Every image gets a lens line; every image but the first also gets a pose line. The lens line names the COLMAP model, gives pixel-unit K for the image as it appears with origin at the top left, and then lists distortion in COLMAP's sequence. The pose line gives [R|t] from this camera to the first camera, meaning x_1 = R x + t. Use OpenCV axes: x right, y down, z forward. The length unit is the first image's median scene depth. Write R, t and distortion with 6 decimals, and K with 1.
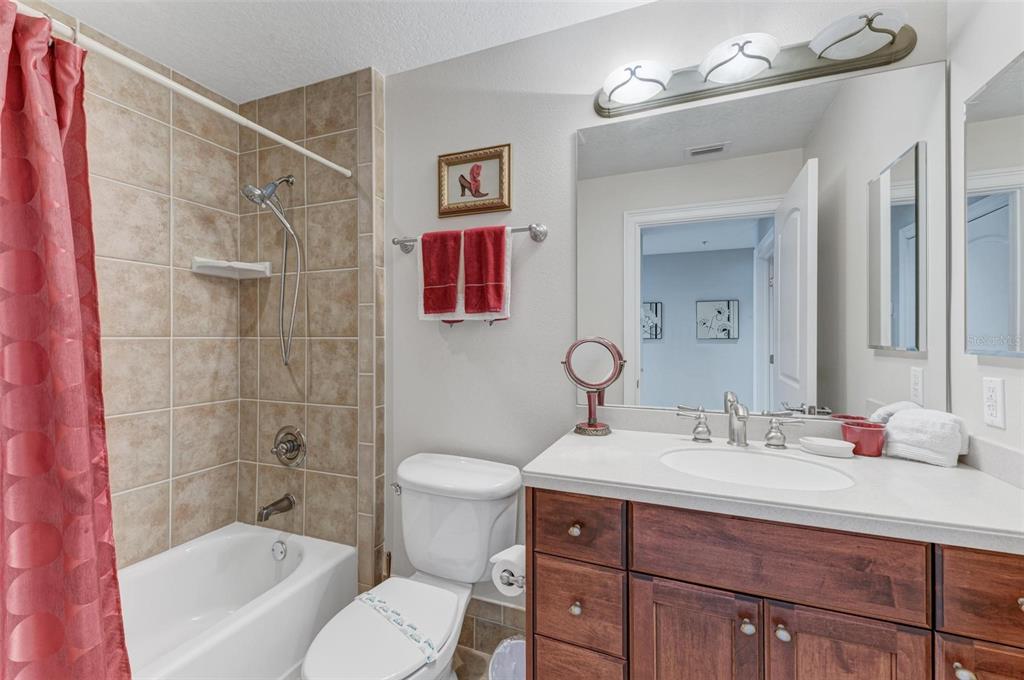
lens RADIAL K [[413.9, 0, 516.2], [0, 413.9, 345.0], [0, 0, 1]] dist [-0.019116, 0.000132]
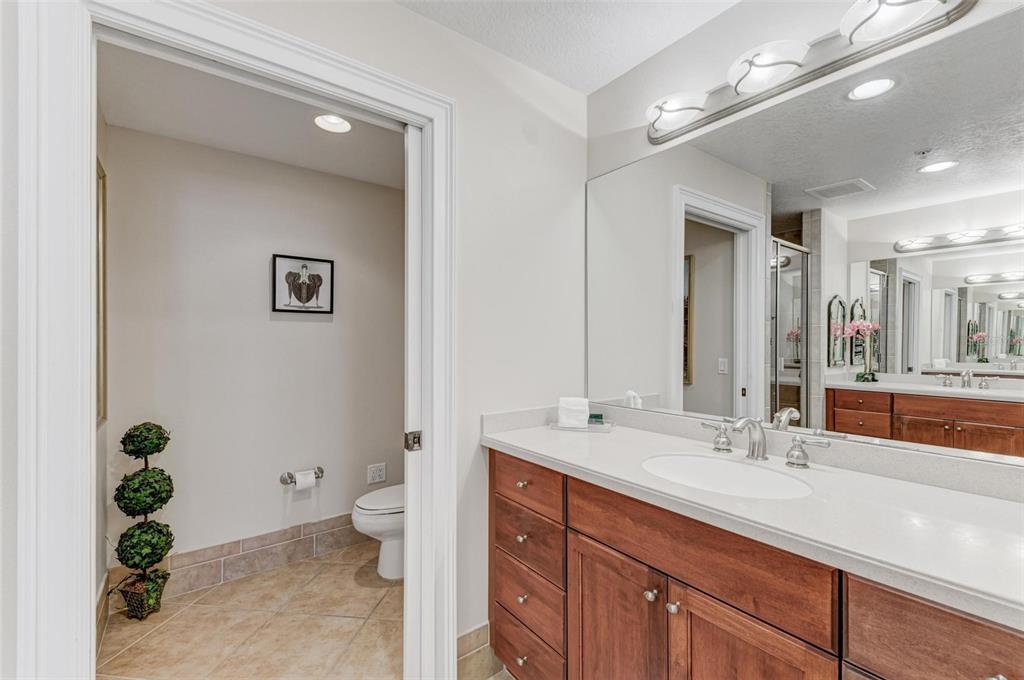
lens RADIAL K [[443.9, 0, 510.6], [0, 443.9, 342.0], [0, 0, 1]] dist [-0.002791, -0.000844]
pose [[0.831379, 0.008706, -0.555637, 0.619154], [-0.017449, 0.999793, -0.010444, -0.017069], [0.555431, 0.018379, 0.831359, -0.209402]]
